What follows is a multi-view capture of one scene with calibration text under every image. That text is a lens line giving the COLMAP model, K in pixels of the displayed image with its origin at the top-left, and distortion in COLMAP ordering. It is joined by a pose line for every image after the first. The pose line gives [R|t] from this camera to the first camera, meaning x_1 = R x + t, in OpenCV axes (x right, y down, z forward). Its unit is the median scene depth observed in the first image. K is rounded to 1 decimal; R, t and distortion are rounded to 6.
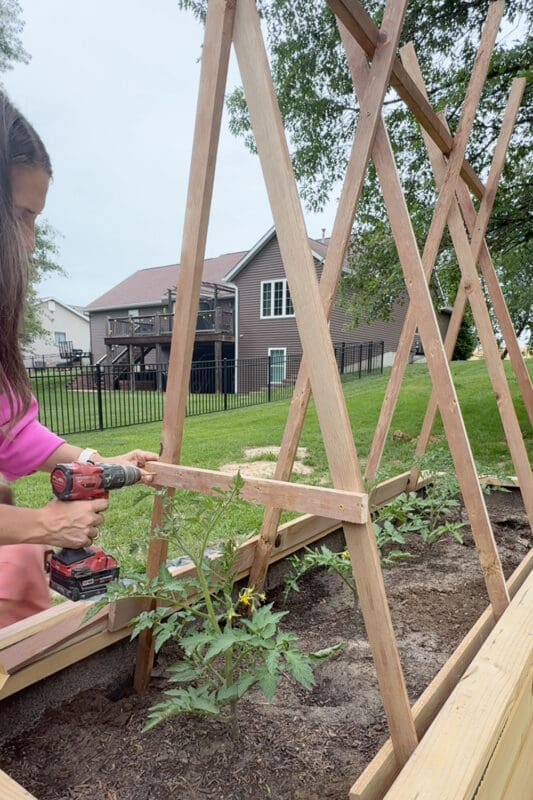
lens RADIAL K [[498.7, 0, 262.0], [0, 498.7, 491.2], [0, 0, 1]] dist [-0.000888, 0.000299]
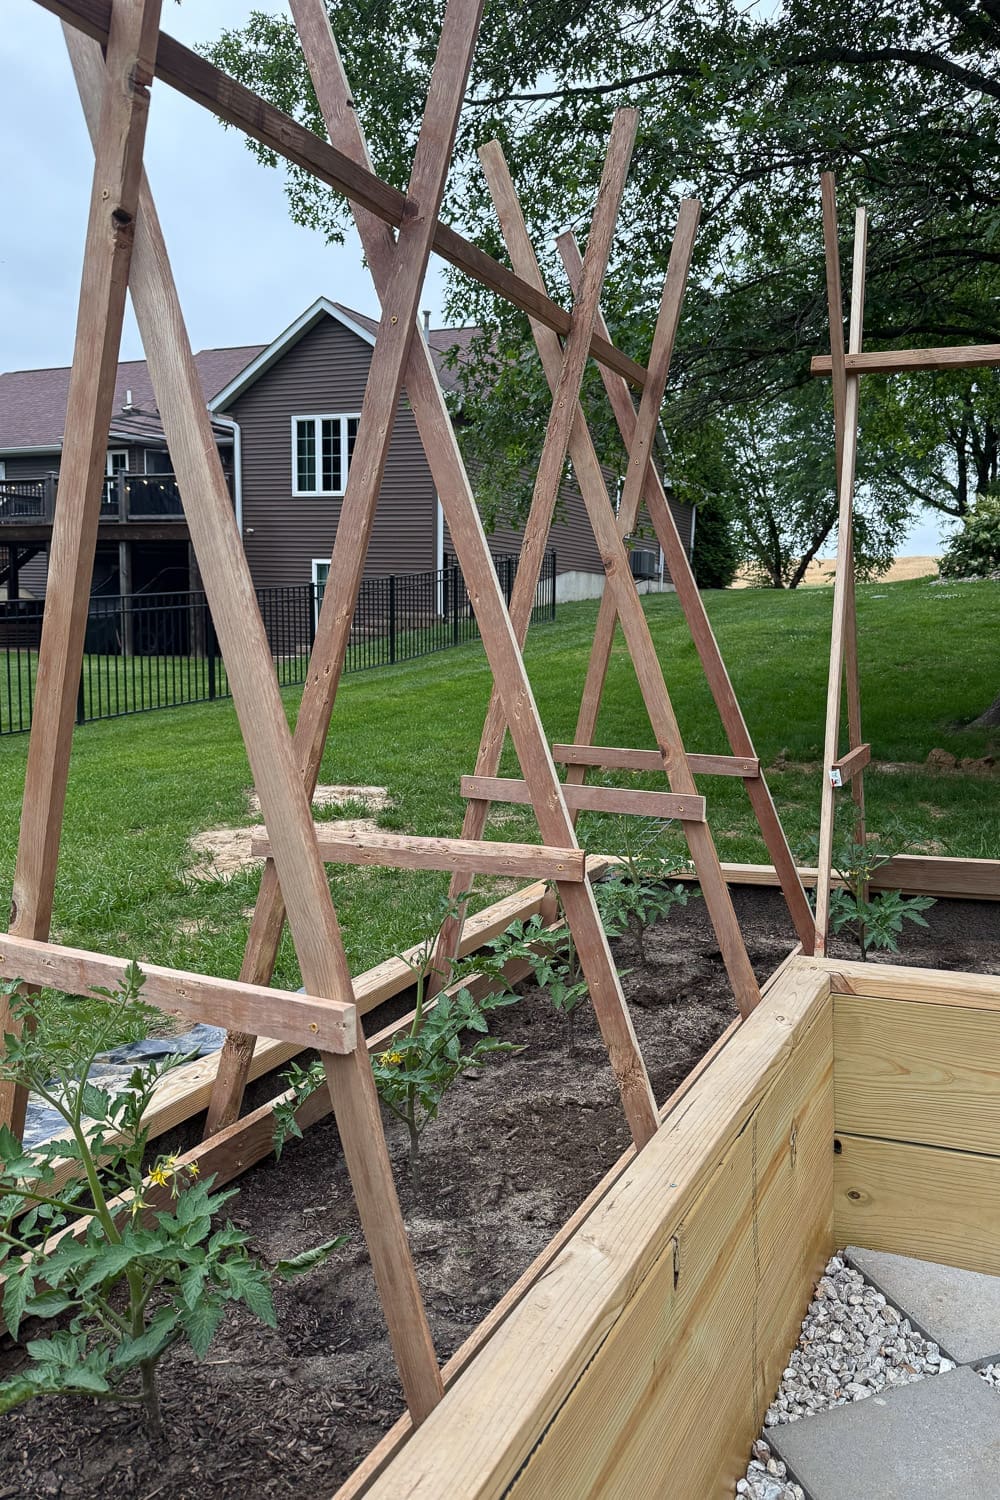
lens RADIAL K [[1104.9, 0, 534.9], [0, 1104.9, 768.4], [0, 0, 1]] dist [0.027686, -0.036085]
pose [[0.979513, -0.019023, 0.200479, 0.012201], [0.035925, 0.996065, -0.081013, -0.011240], [-0.198149, 0.086556, 0.976343, -0.031900]]
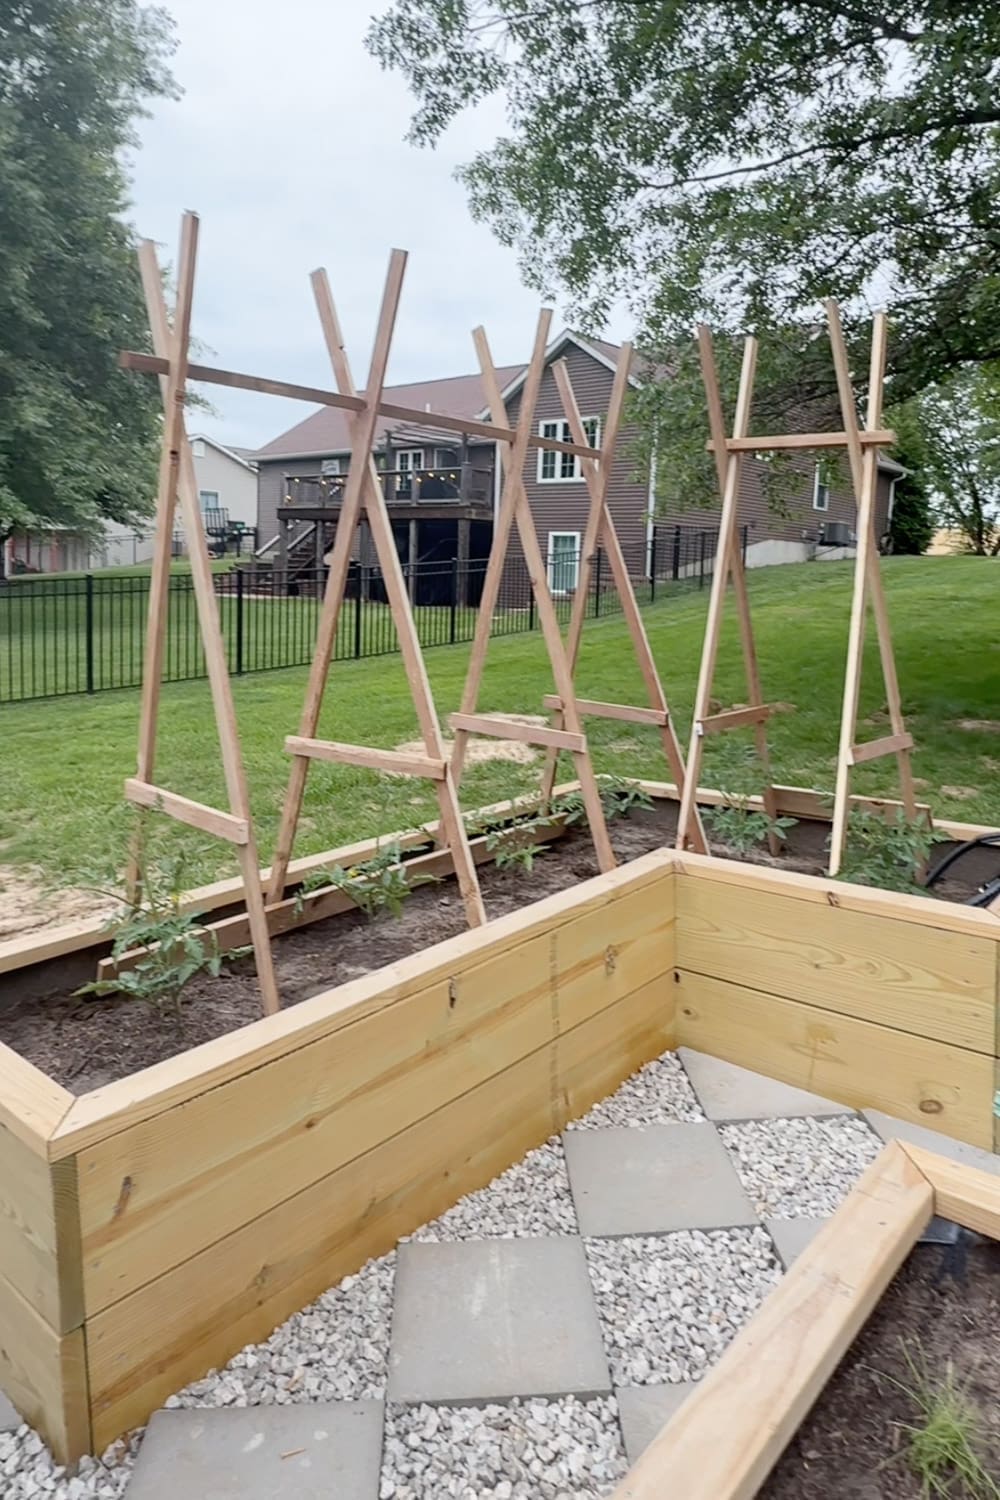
lens RADIAL K [[935.0, 0, 490.0], [0, 935.0, 662.8], [0, 0, 1]] dist [-0.000888, 0.000299]
pose [[0.996015, 0.025917, -0.085342, 0.078695], [-0.036153, 0.992034, -0.120671, -0.008722], [0.081535, 0.123276, 0.989017, -0.108078]]
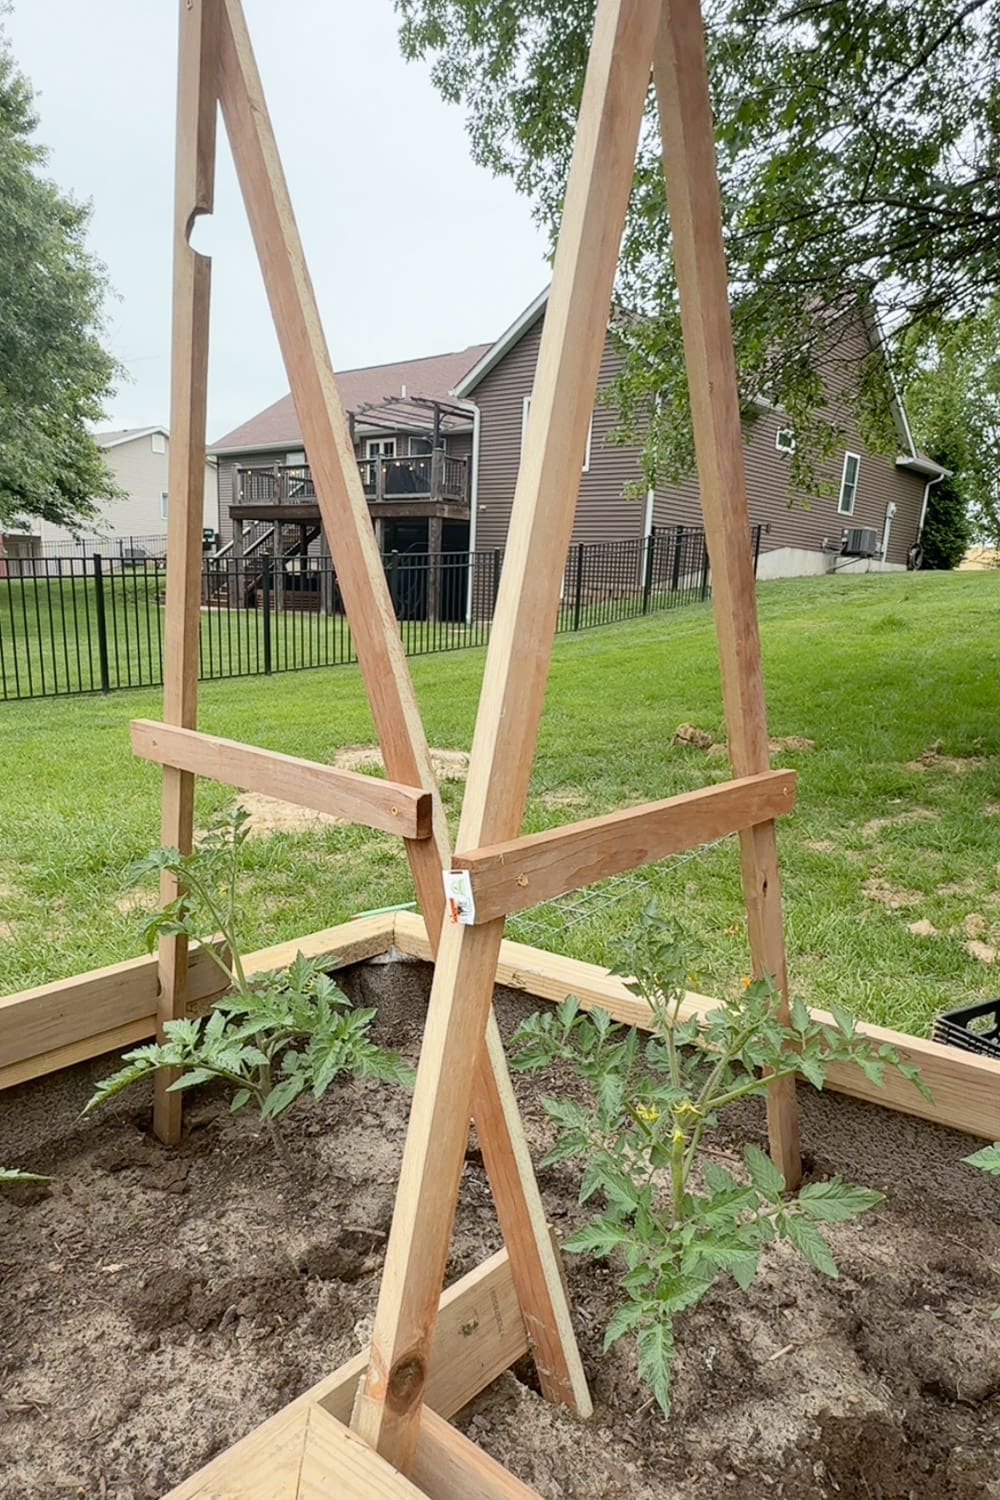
lens RADIAL K [[935.0, 0, 506.1], [0, 935.0, 835.7], [0, 0, 1]] dist [-0.000888, 0.000299]
pose [[0.996649, 0.047893, -0.066313, 0.123285], [-0.045770, 0.998401, 0.033173, -0.030524], [0.067796, -0.030026, 0.997247, 0.117761]]
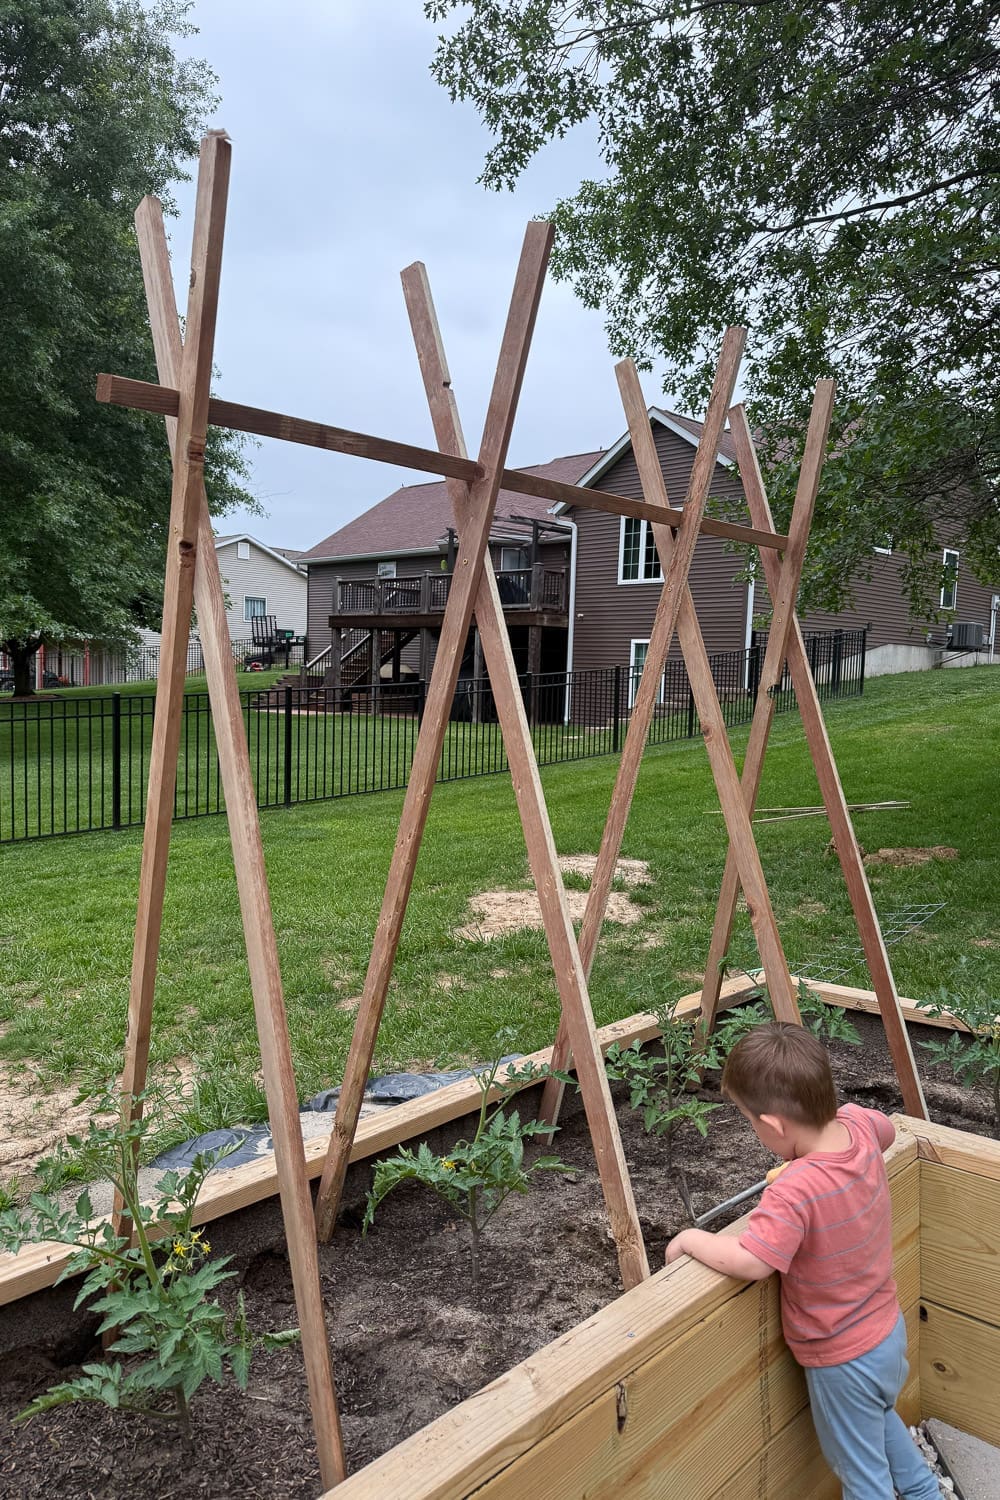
lens RADIAL K [[1014.7, 0, 485.8], [0, 1014.7, 769.2], [0, 0, 1]] dist [0.063747, -0.064616]
pose [[0.987761, 0.024399, -0.154056, 0.055418], [-0.044553, 0.990674, -0.128764, -0.028139], [0.149478, 0.134052, 0.979636, -0.048573]]
